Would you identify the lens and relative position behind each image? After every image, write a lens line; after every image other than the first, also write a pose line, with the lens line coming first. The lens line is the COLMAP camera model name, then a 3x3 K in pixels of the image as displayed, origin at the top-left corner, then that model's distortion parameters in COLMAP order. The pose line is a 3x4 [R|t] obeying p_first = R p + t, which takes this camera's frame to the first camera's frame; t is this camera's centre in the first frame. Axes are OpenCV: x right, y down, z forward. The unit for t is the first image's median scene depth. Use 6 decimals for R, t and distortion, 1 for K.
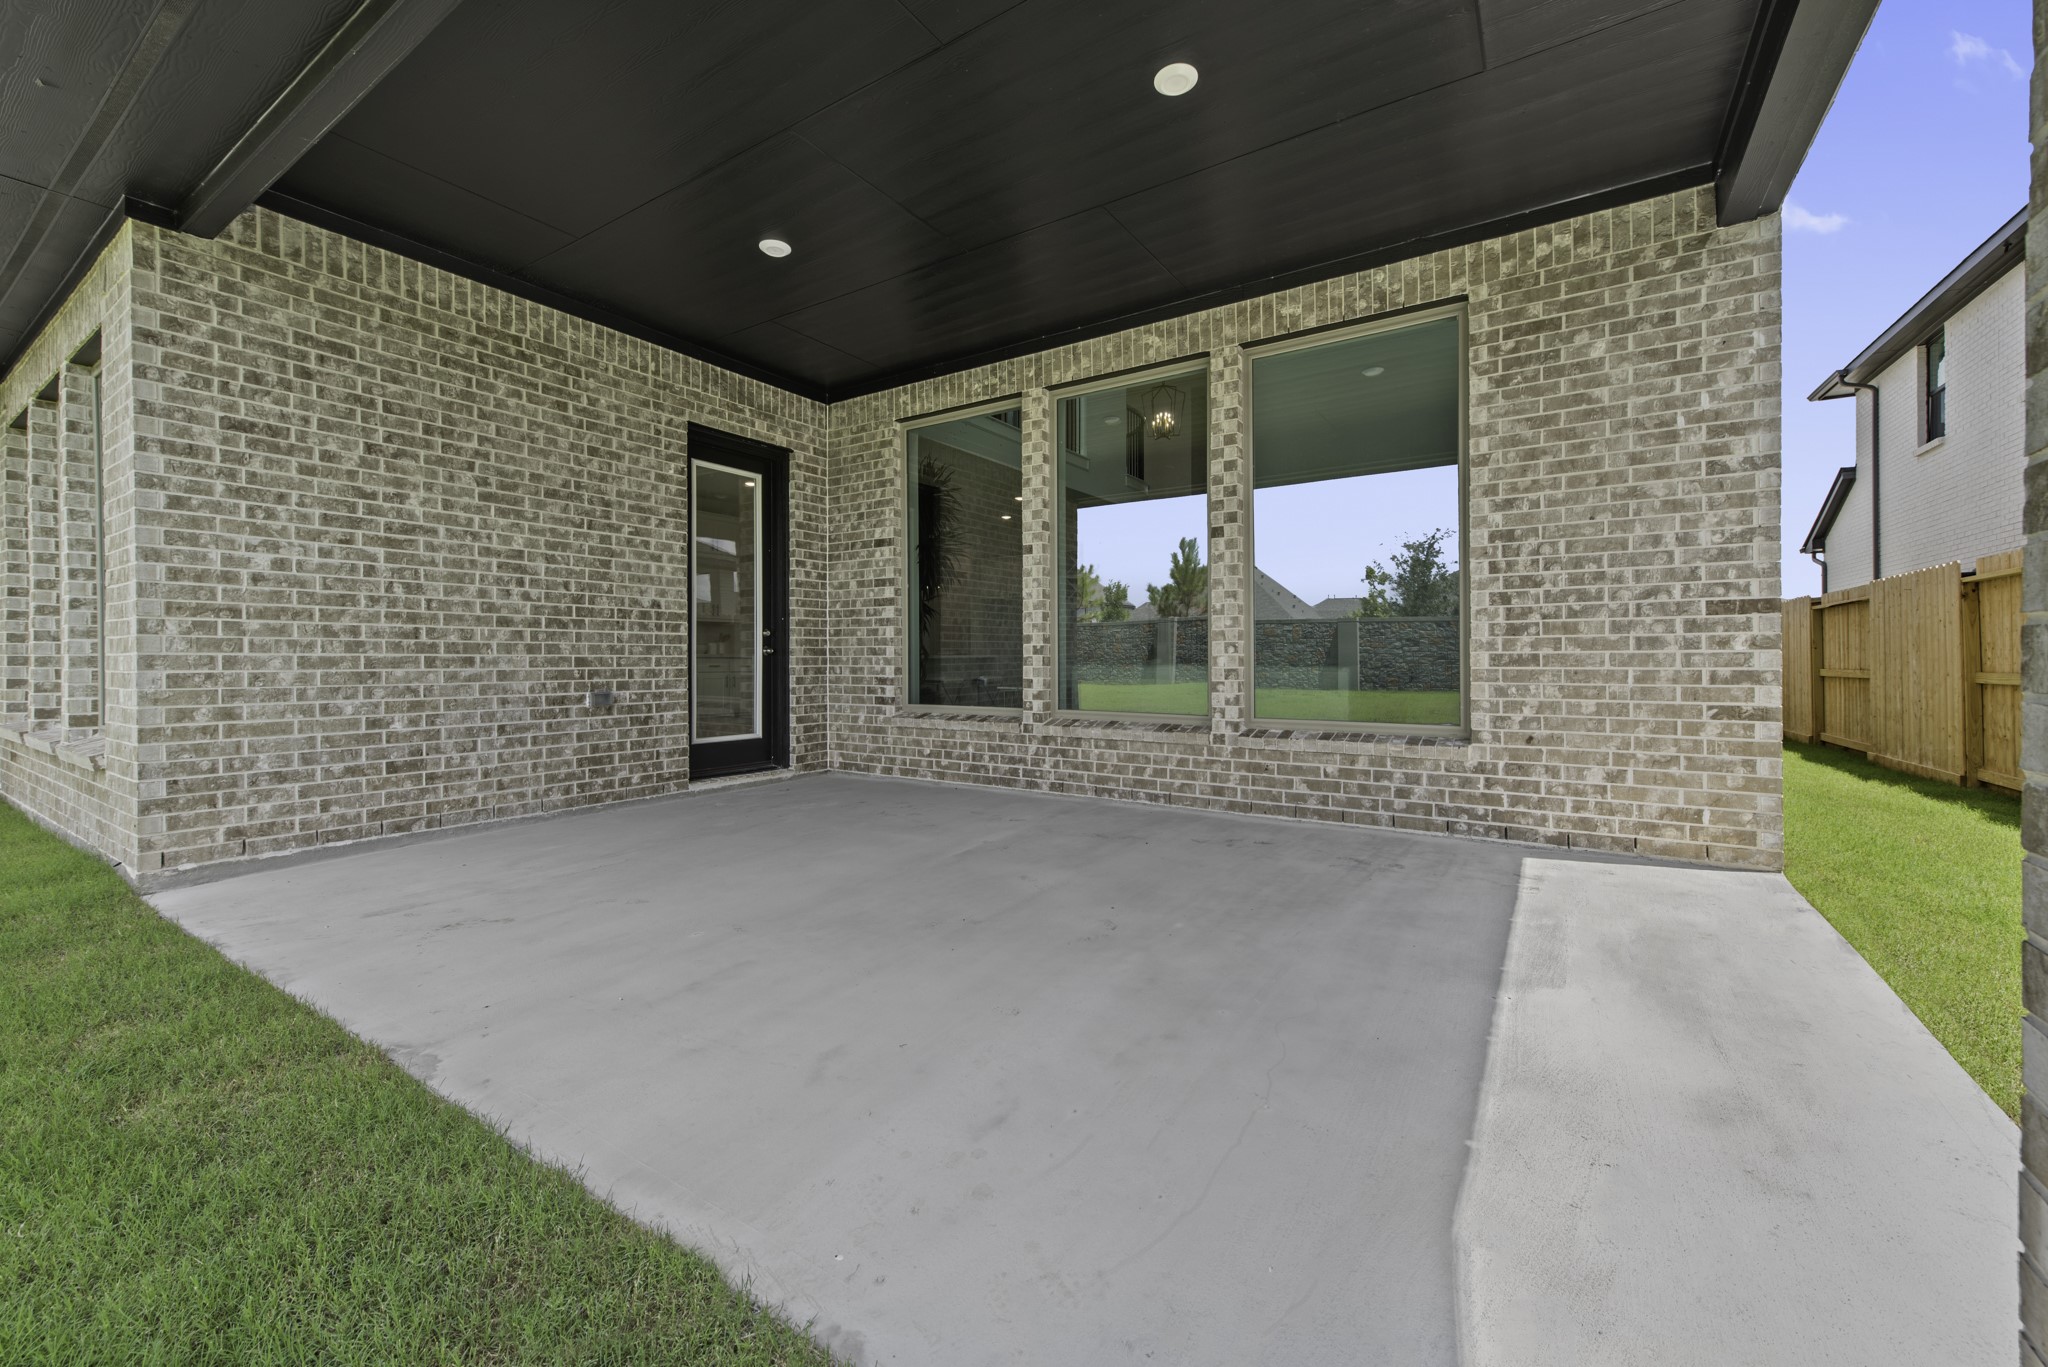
lens RADIAL K [[806.8, 0, 1031.5], [0, 806.8, 652.5], [0, 0, 1]] dist [0.012938, -0.003199]
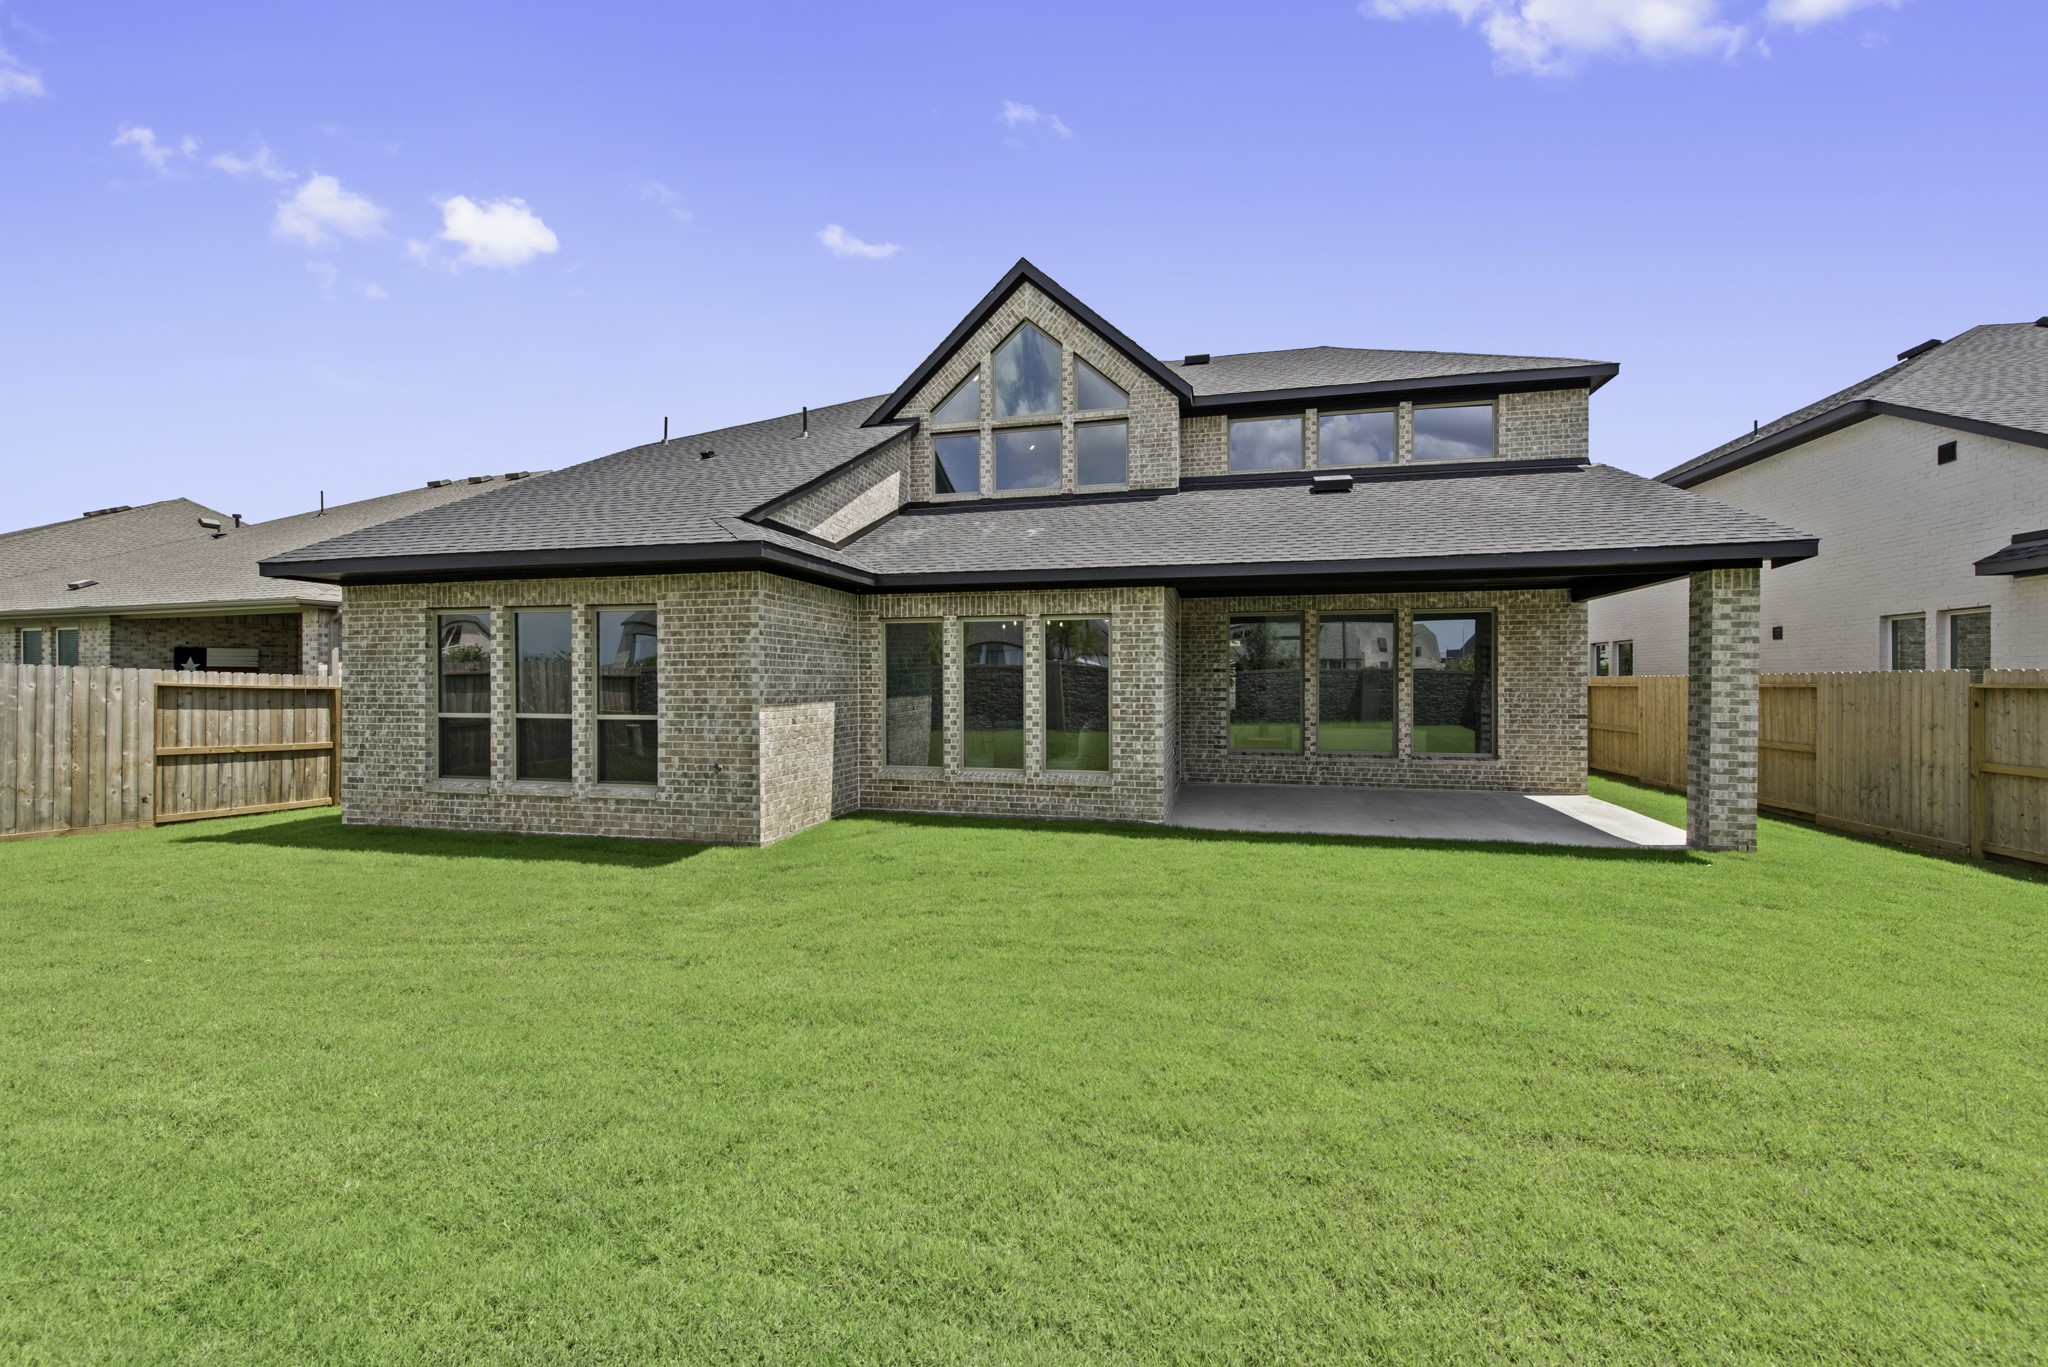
lens RADIAL K [[806.8, 0, 1024.5], [0, 806.8, 683.7], [0, 0, 1]] dist [0.012938, -0.003199]
pose [[0.941951, 0.005107, 0.335713, -2.083209], [-0.006638, 0.999972, 0.003412, -0.163455], [-0.335686, -0.005442, 0.941958, -1.204809]]
